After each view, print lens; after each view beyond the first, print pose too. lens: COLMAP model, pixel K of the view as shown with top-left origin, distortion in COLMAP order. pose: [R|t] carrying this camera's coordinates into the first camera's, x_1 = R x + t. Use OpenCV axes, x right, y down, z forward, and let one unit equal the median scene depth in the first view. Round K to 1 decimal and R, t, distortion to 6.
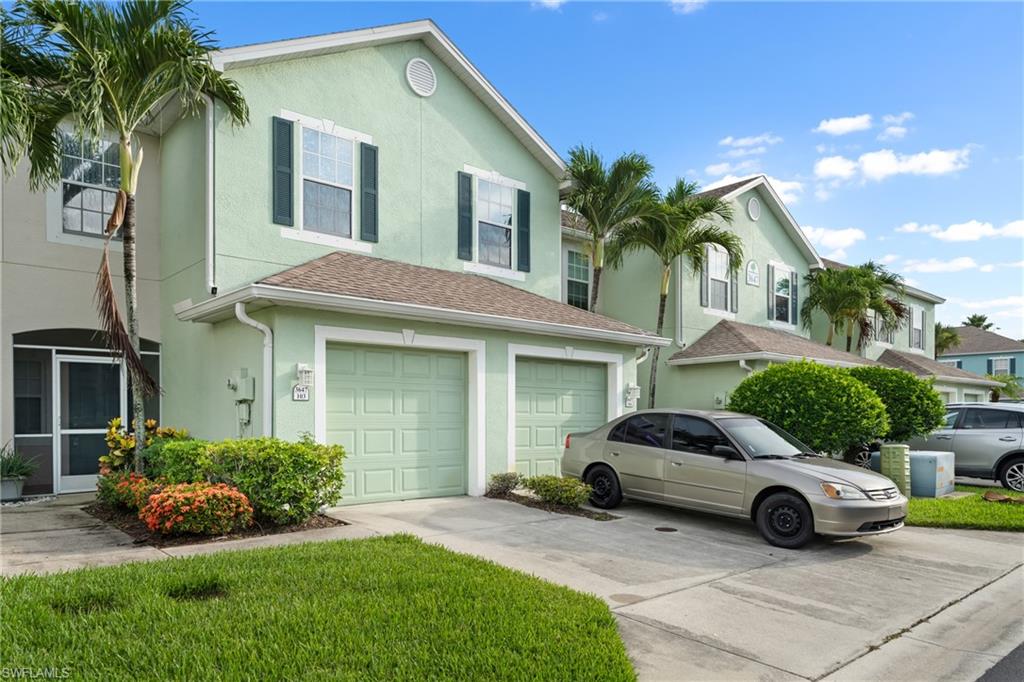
lens RADIAL K [[684.2, 0, 488.2], [0, 684.2, 414.4], [0, 0, 1]] dist [0.000106, 0.000060]
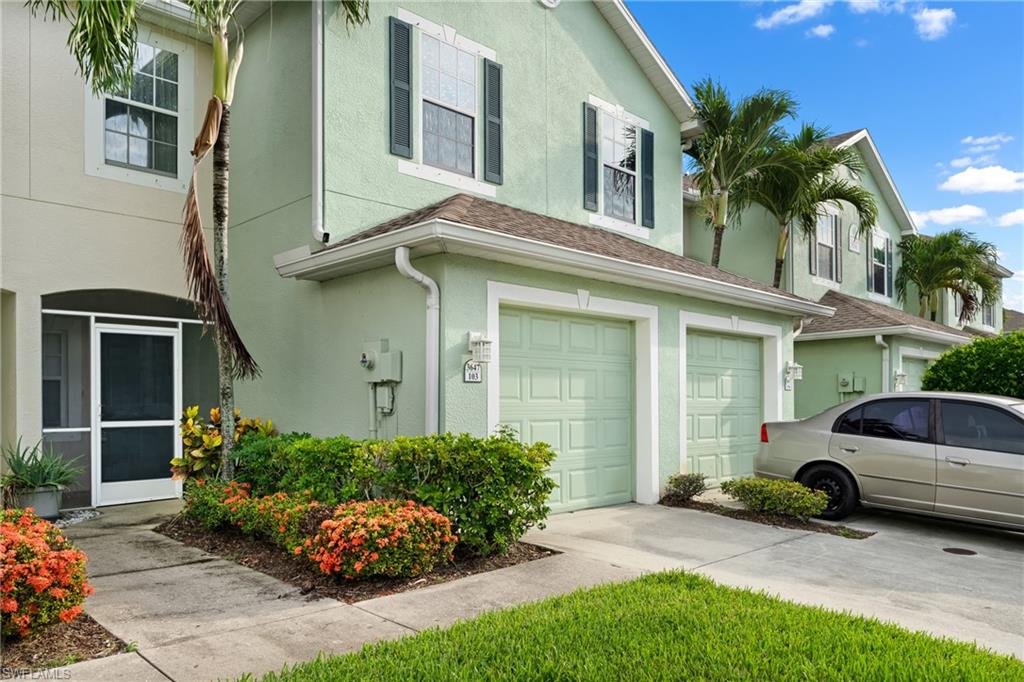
lens RADIAL K [[732.9, 0, 511.3], [0, 732.9, 389.8], [0, 0, 1]] dist [0.000870, 0.000854]
pose [[0.998598, -0.002653, 0.052872, -0.221206], [0.003299, 0.999921, -0.012141, -0.001830], [-0.052835, 0.012299, 0.998528, 0.168478]]
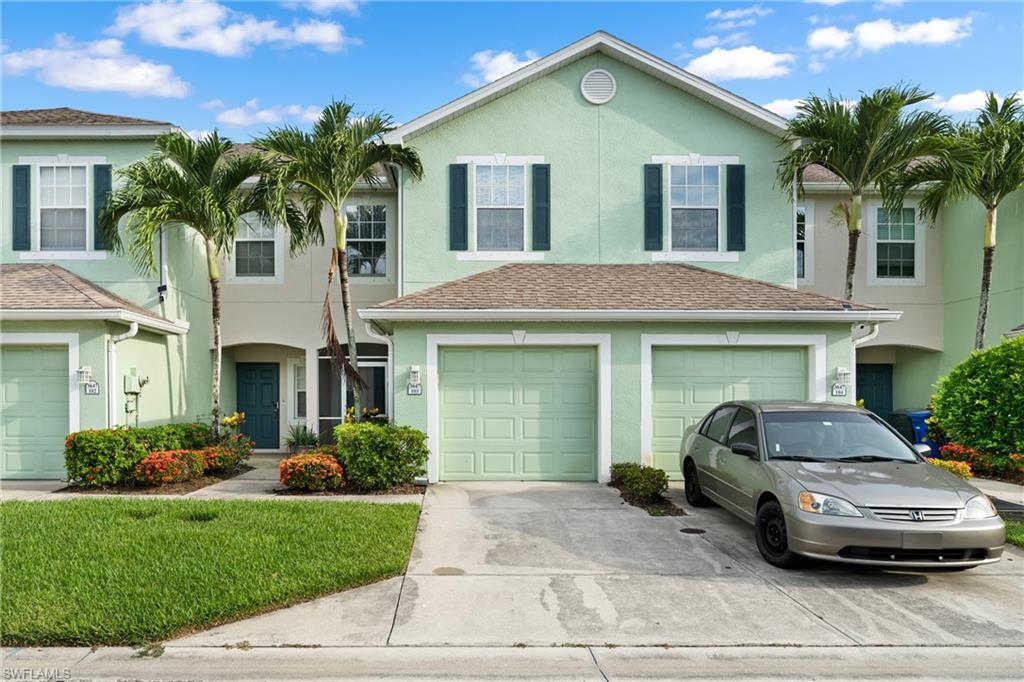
lens RADIAL K [[671.0, 0, 466.0], [0, 671.0, 396.2], [0, 0, 1]] dist [-0.000865, -0.000435]
pose [[0.772232, -0.004407, -0.635325, 0.478155], [0.001611, 0.999986, -0.004978, -0.008590], [0.635338, 0.002821, 0.772229, 0.079050]]
